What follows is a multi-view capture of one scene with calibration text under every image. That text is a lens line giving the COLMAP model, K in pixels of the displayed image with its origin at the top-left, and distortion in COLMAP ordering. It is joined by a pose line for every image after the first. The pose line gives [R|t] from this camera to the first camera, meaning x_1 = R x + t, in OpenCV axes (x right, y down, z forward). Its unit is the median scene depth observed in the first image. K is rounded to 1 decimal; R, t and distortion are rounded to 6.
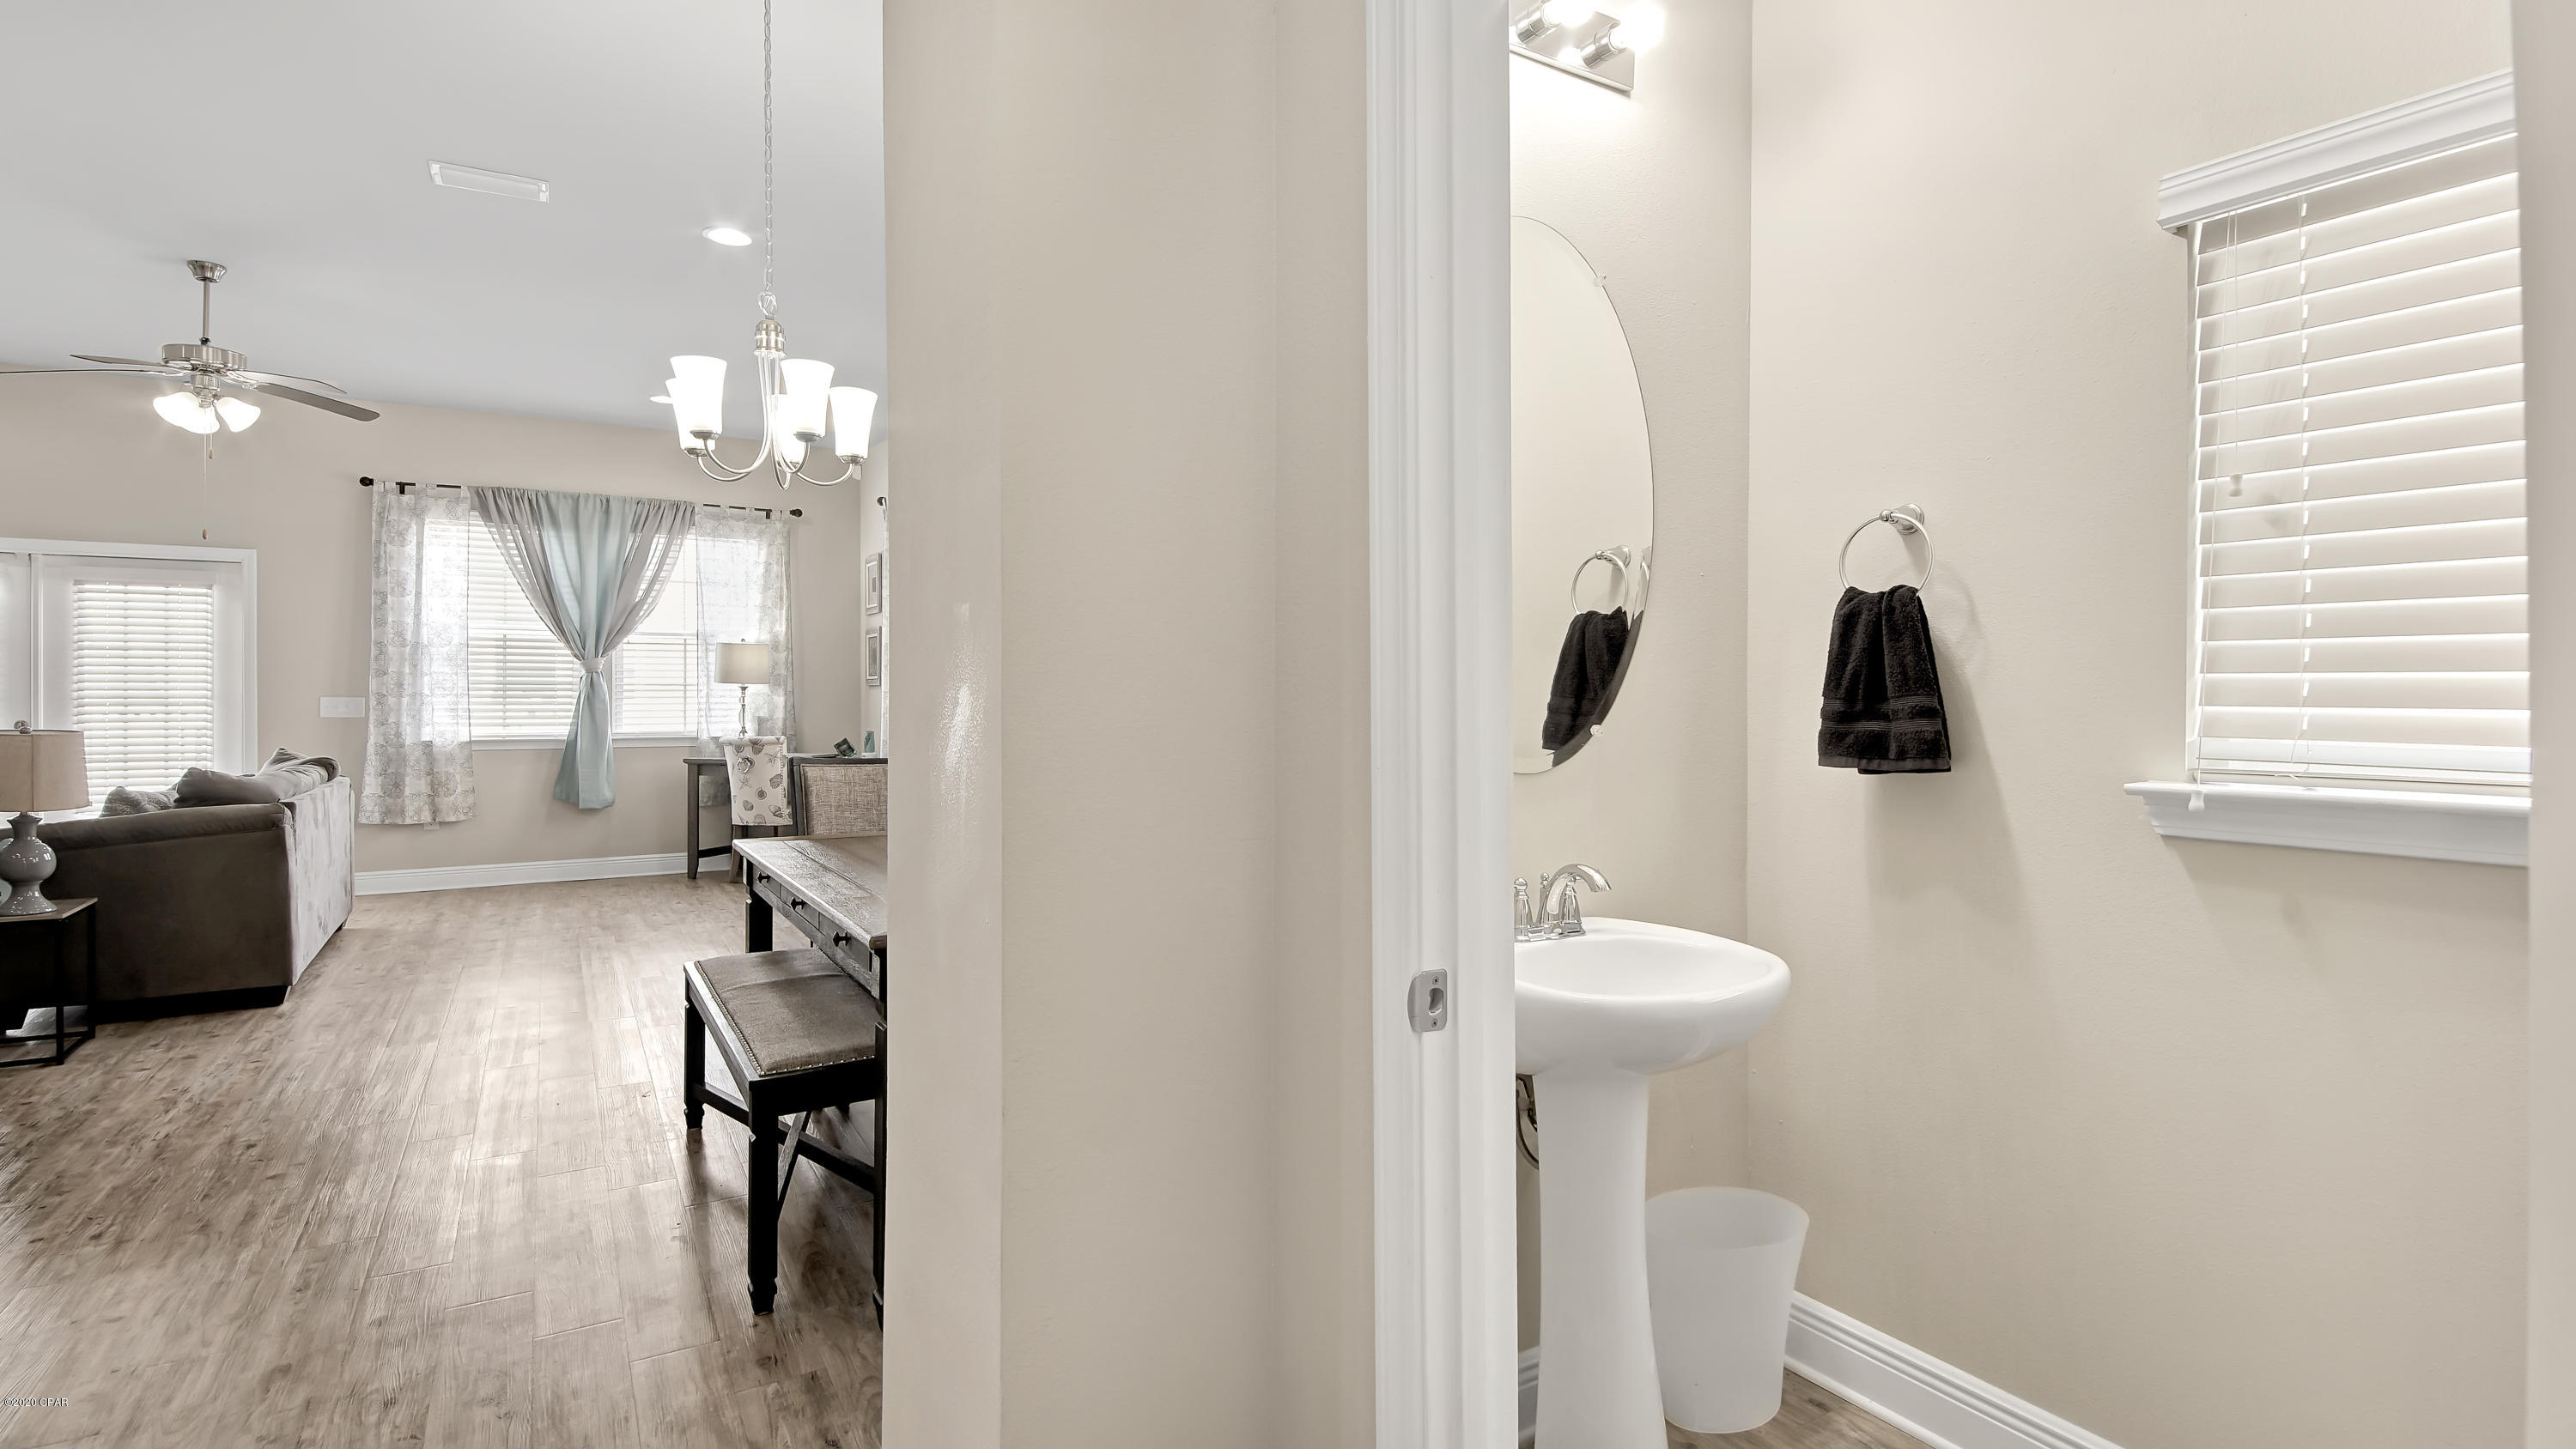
lens RADIAL K [[1212.6, 0, 1286.9], [0, 1212.6, 703.8], [0, 0, 1]] dist [-0.000259, -0.000325]
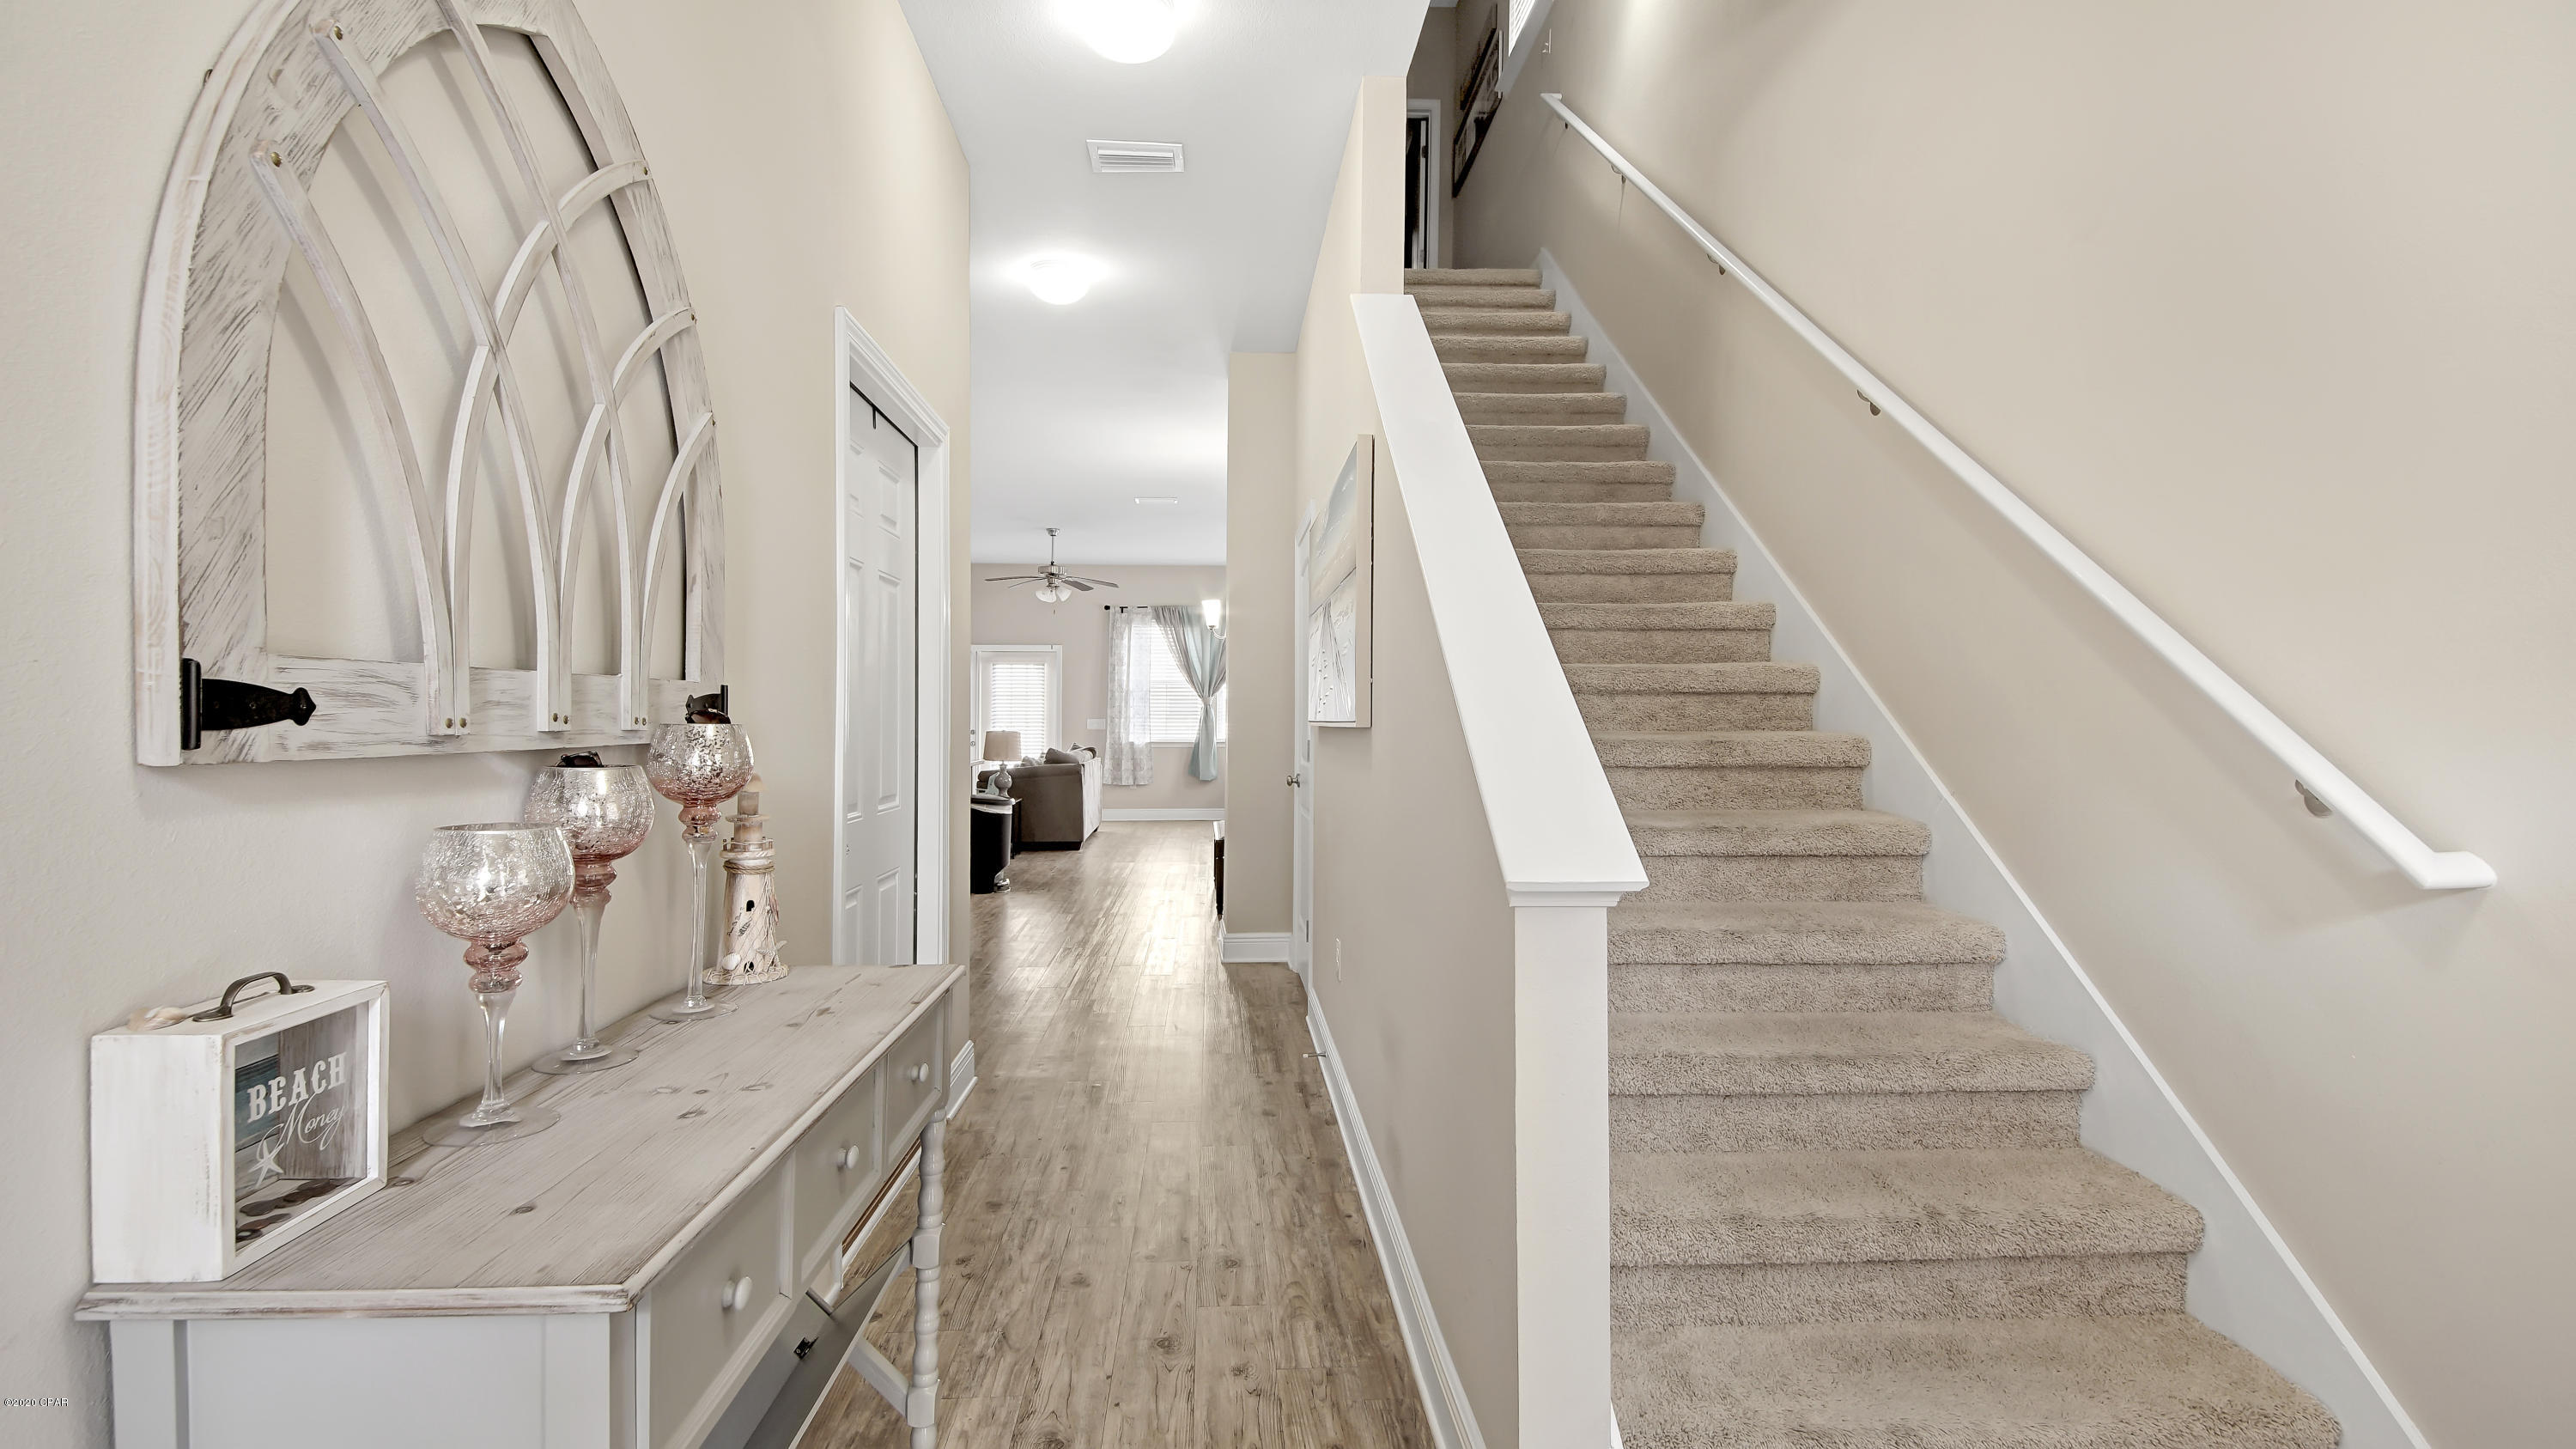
lens RADIAL K [[1194.0, 0, 1273.2], [0, 1194.0, 735.0], [0, 0, 1]] dist [0.037444, 0.000098]
pose [[0.876892, 0.010600, -0.480571, 0.400011], [-0.007608, 0.999938, 0.008174, 0.003019], [0.480628, -0.003512, 0.876918, -0.556484]]
